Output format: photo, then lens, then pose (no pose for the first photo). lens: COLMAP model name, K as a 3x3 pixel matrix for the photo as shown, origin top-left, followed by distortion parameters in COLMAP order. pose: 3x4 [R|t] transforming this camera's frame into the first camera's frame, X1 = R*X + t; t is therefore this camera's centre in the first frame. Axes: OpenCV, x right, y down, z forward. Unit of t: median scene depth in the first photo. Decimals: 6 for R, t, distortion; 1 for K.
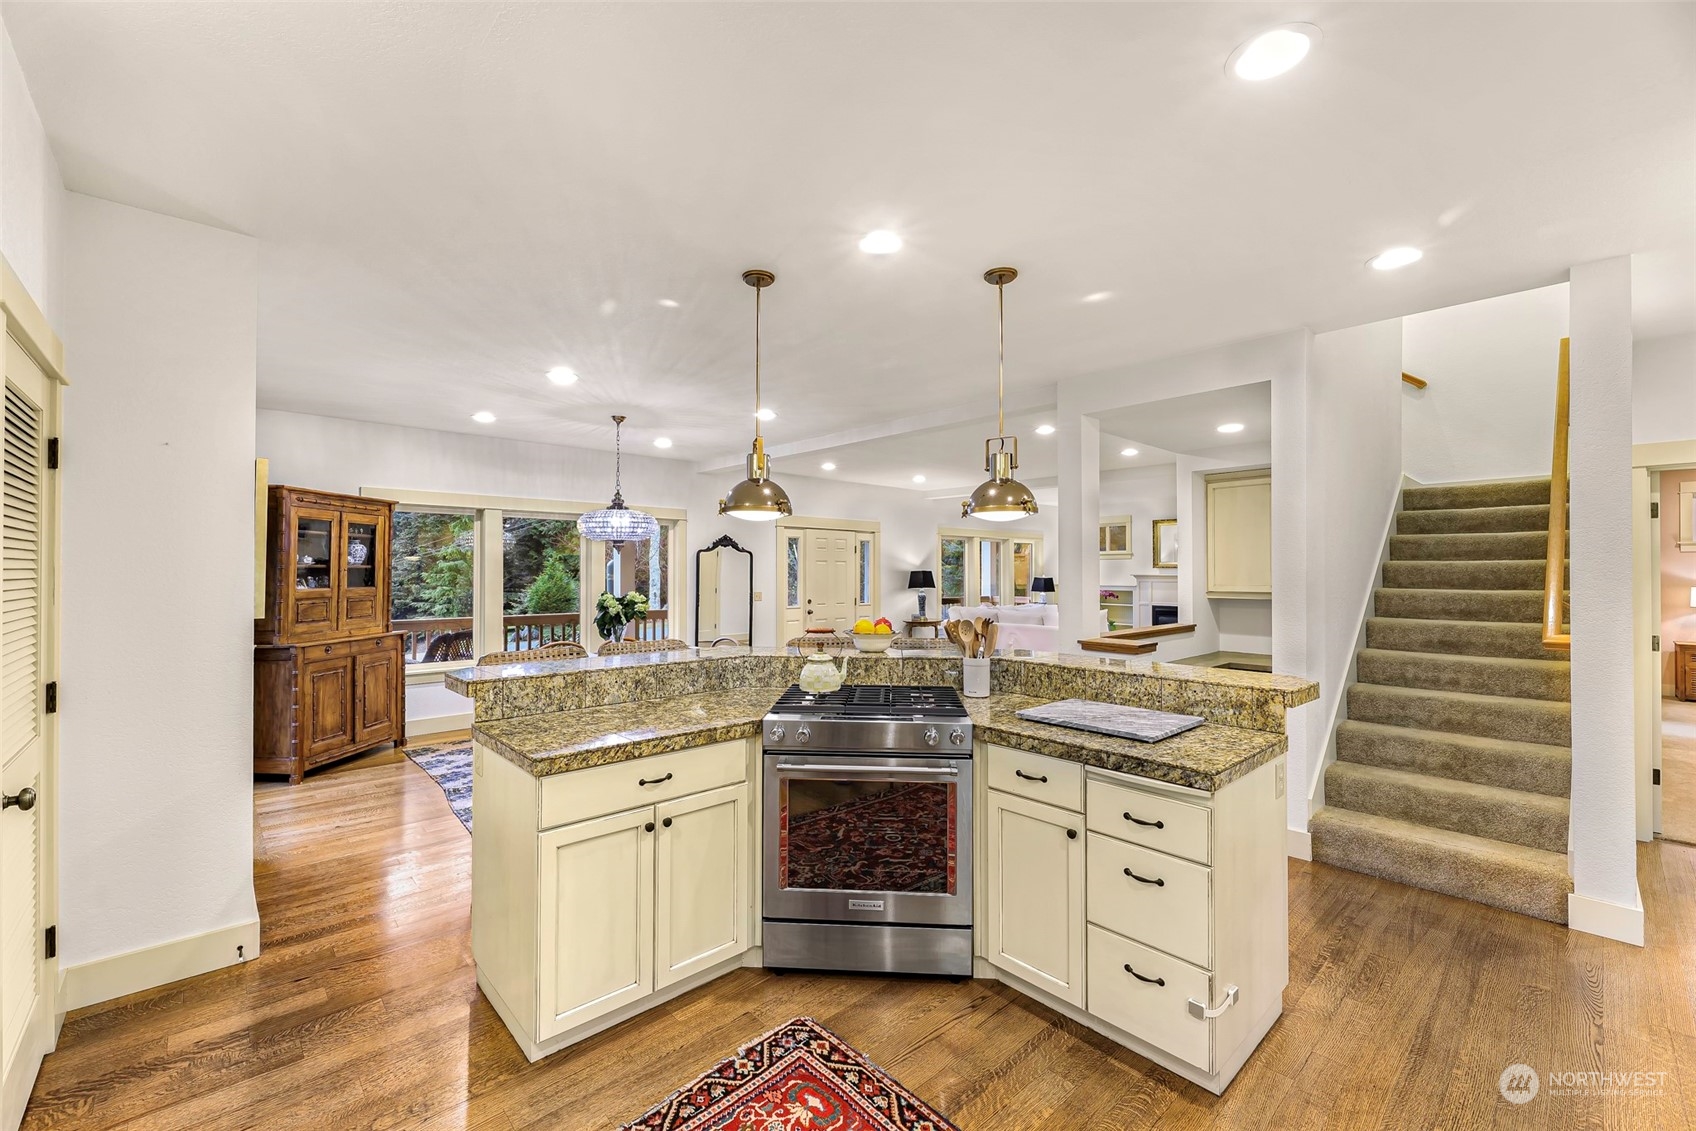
lens RADIAL K [[687.2, 0, 840.6], [0, 687.2, 569.1], [0, 0, 1]] dist [-0.003645, -0.000772]
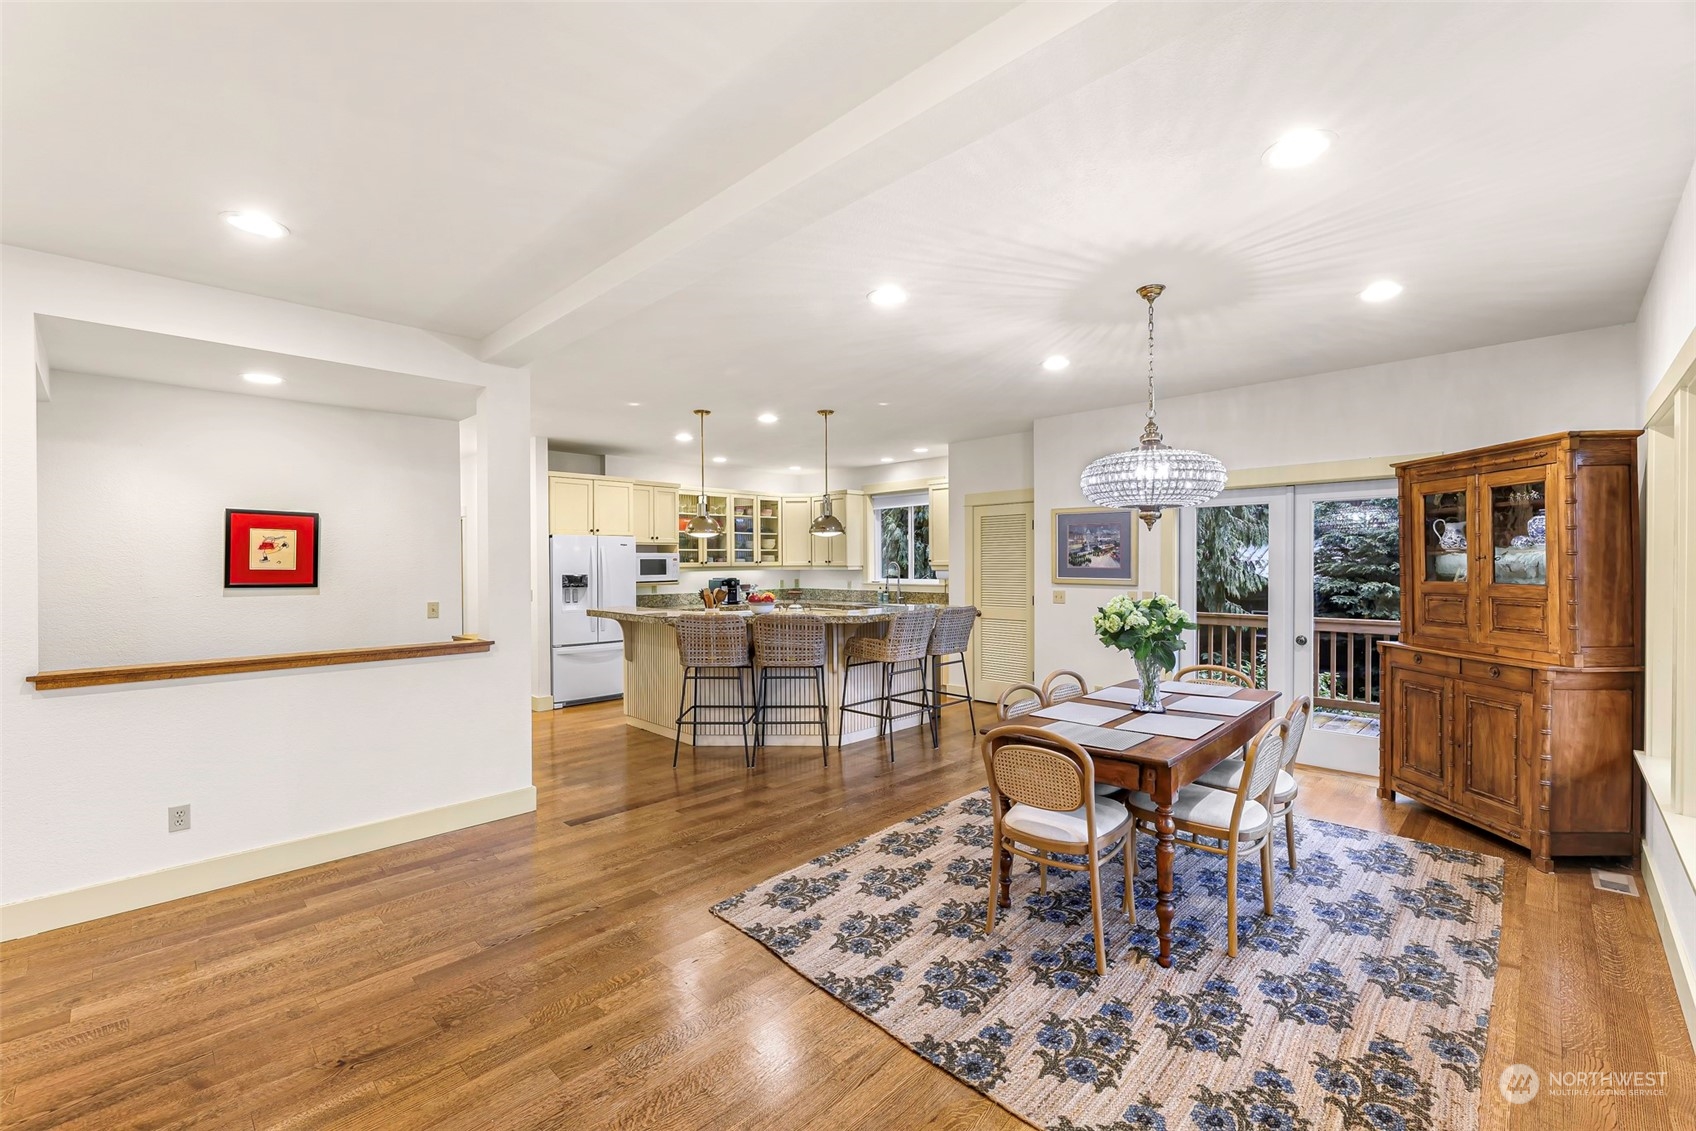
lens RADIAL K [[687.2, 0, 851.2], [0, 687.2, 569.0], [0, 0, 1]] dist [-0.003645, -0.000772]
pose [[-0.998484, 0.005755, -0.054748, -0.046172], [0.005481, 0.999972, 0.005158, 0.005523], [0.054776, 0.004851, -0.998487, 1.621303]]
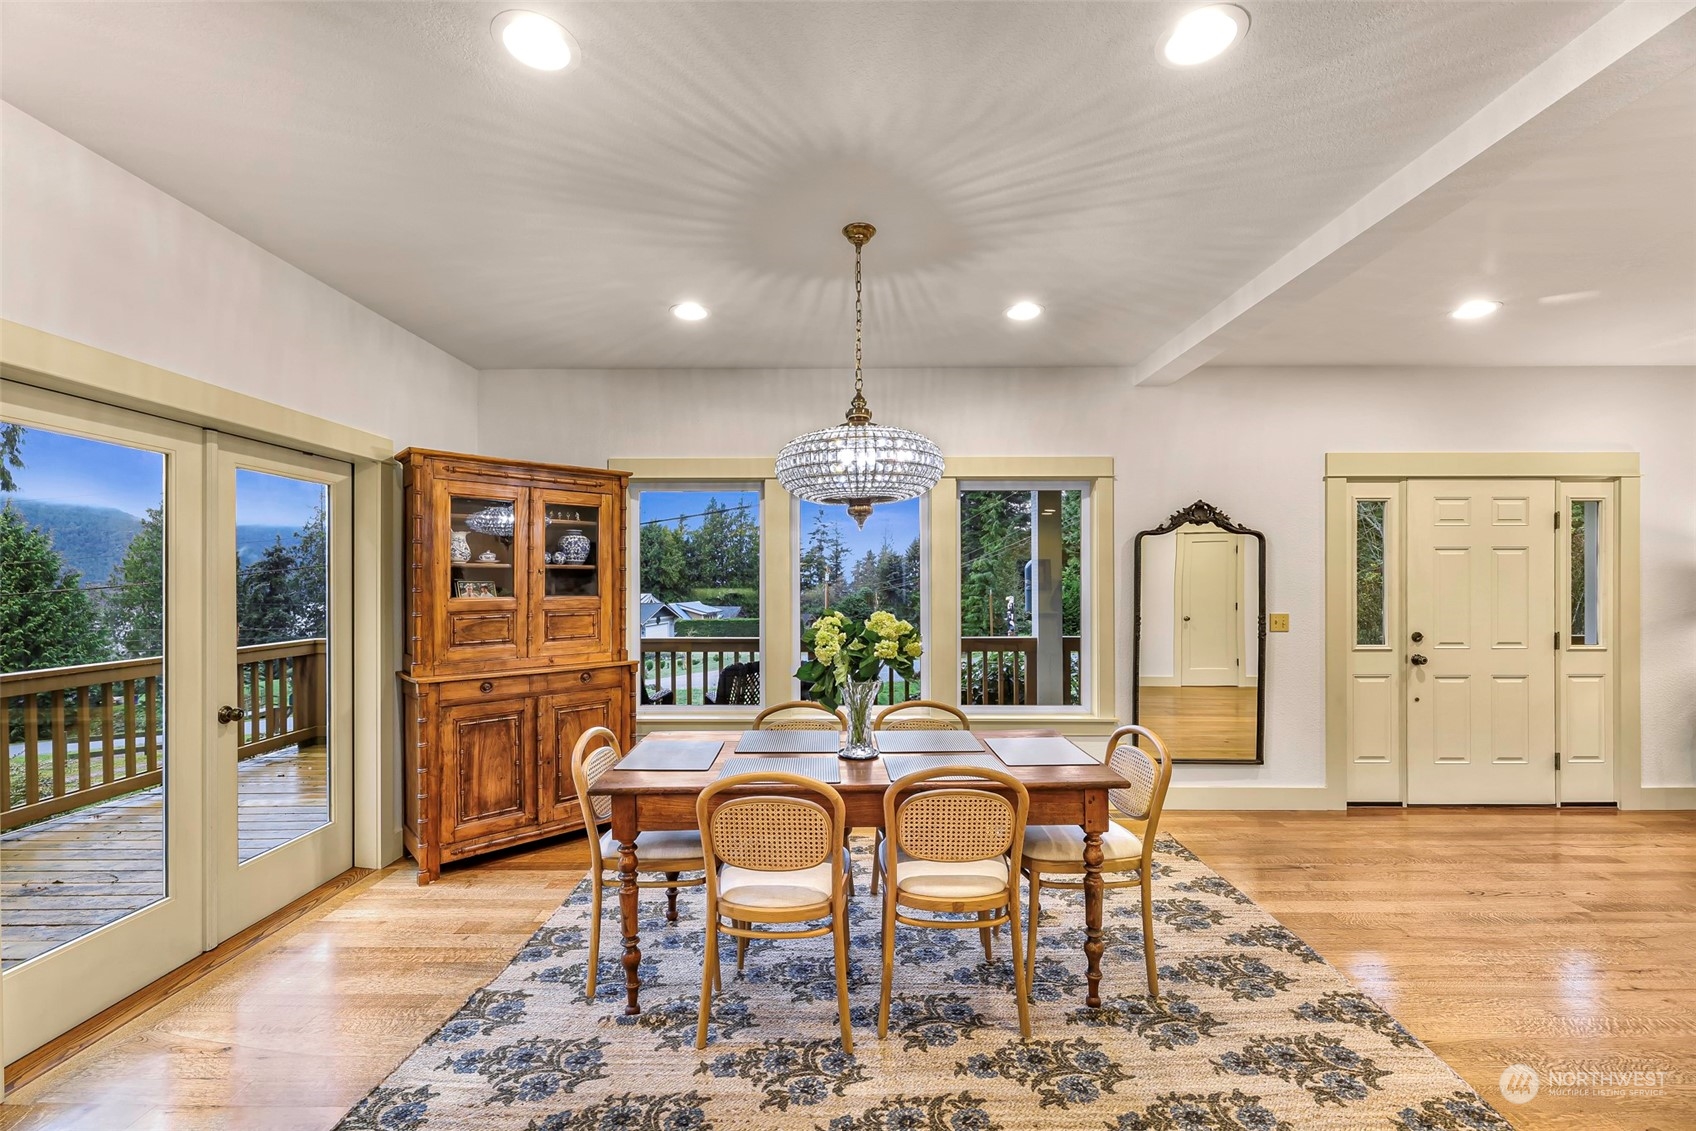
lens RADIAL K [[687.2, 0, 839.6], [0, 687.2, 583.7], [0, 0, 1]] dist [-0.003645, -0.000772]
pose [[0.728194, -0.002300, -0.685367, -0.020717], [0.005338, 0.999983, 0.002315, 0.013845], [0.685350, -0.005344, 0.728194, 0.687204]]
